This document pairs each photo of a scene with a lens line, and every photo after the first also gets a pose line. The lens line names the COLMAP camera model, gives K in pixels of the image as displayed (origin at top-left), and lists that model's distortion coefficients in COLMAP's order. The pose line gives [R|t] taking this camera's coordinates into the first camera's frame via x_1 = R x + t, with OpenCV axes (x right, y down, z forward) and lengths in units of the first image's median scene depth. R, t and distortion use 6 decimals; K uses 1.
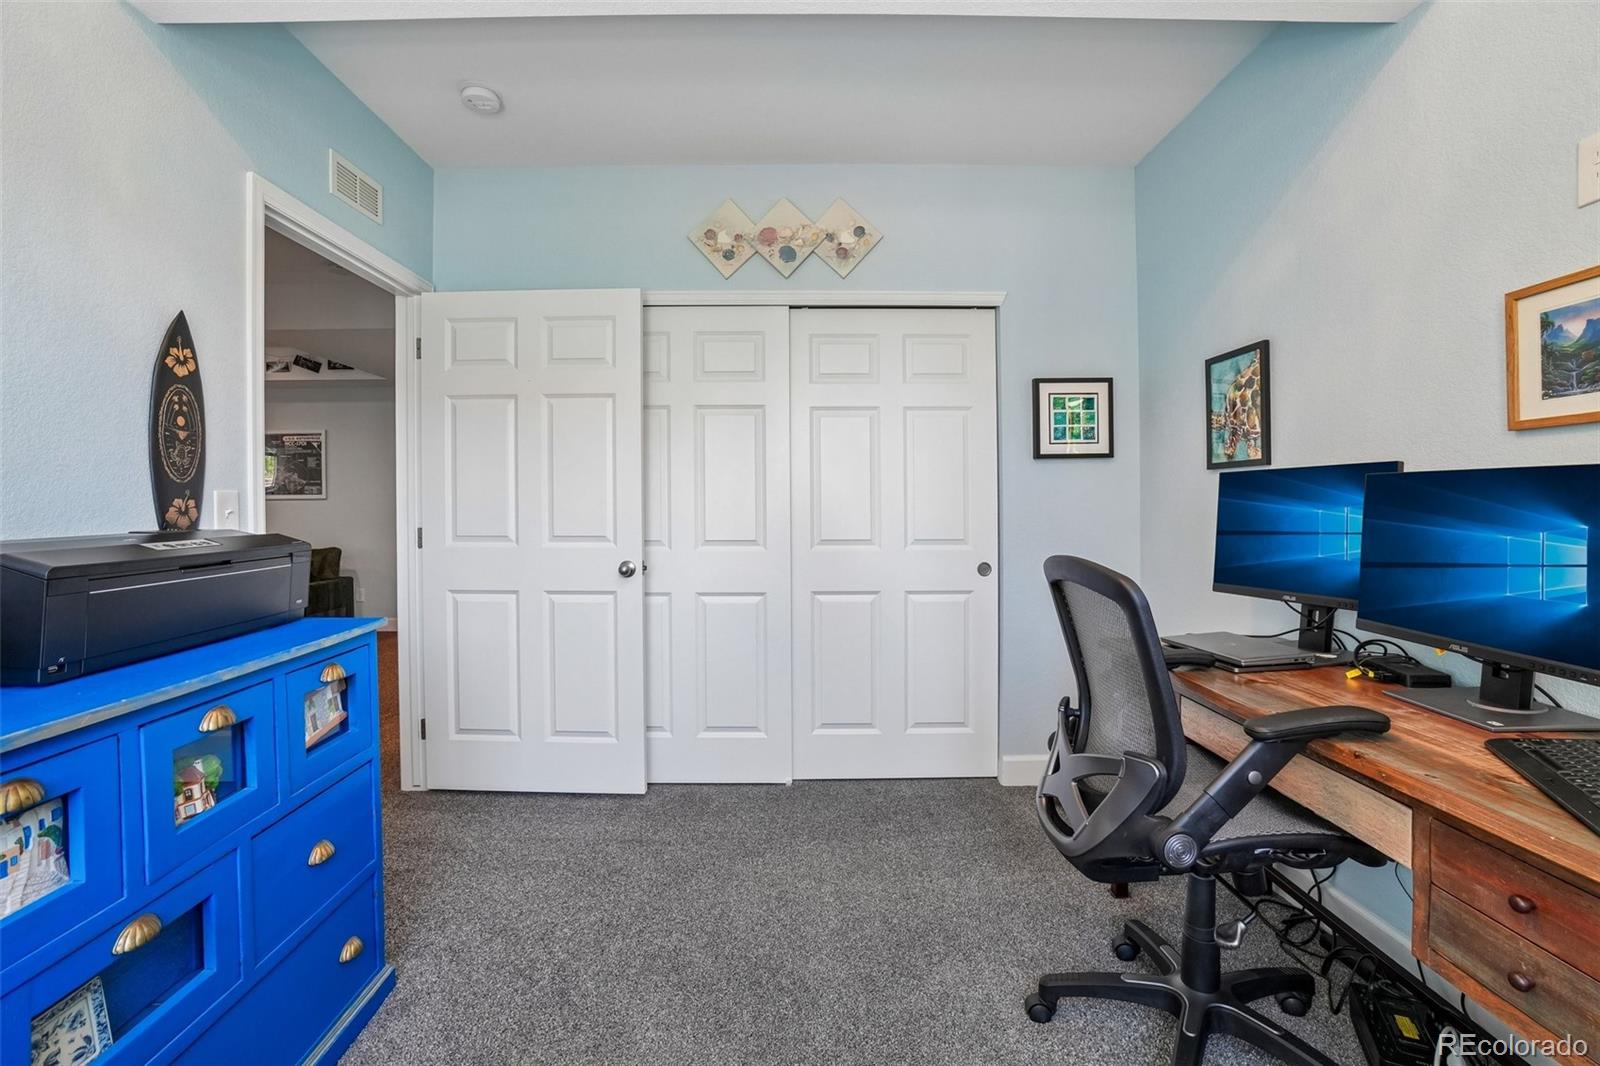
lens RADIAL K [[726.2, 0, 792.5], [0, 726.2, 503.1], [0, 0, 1]] dist [-0.024810, 0.000308]
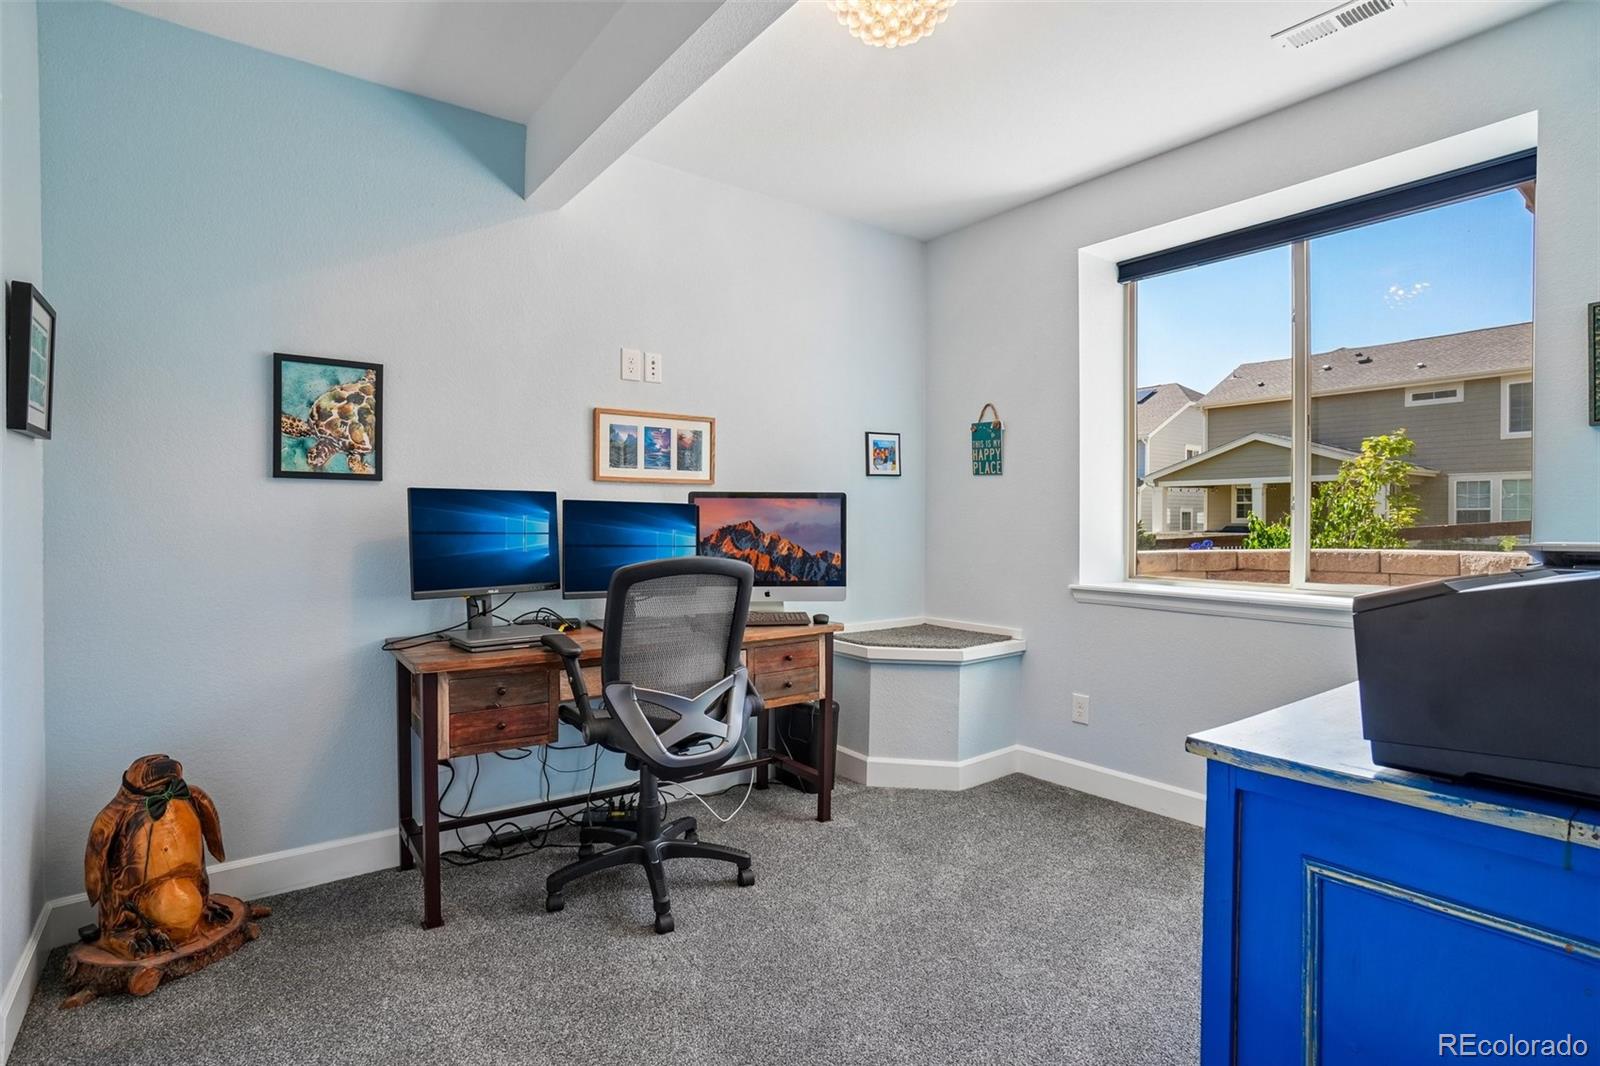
lens RADIAL K [[755.2, 0, 804.8], [0, 755.2, 533.0], [0, 0, 1]] dist [-0.035951, 0.006784]
pose [[-0.612972, 0.004190, 0.790094, -0.587401], [0.003744, 0.999990, -0.002399, 0.028632], [-0.790096, 0.001487, -0.612981, 1.140315]]
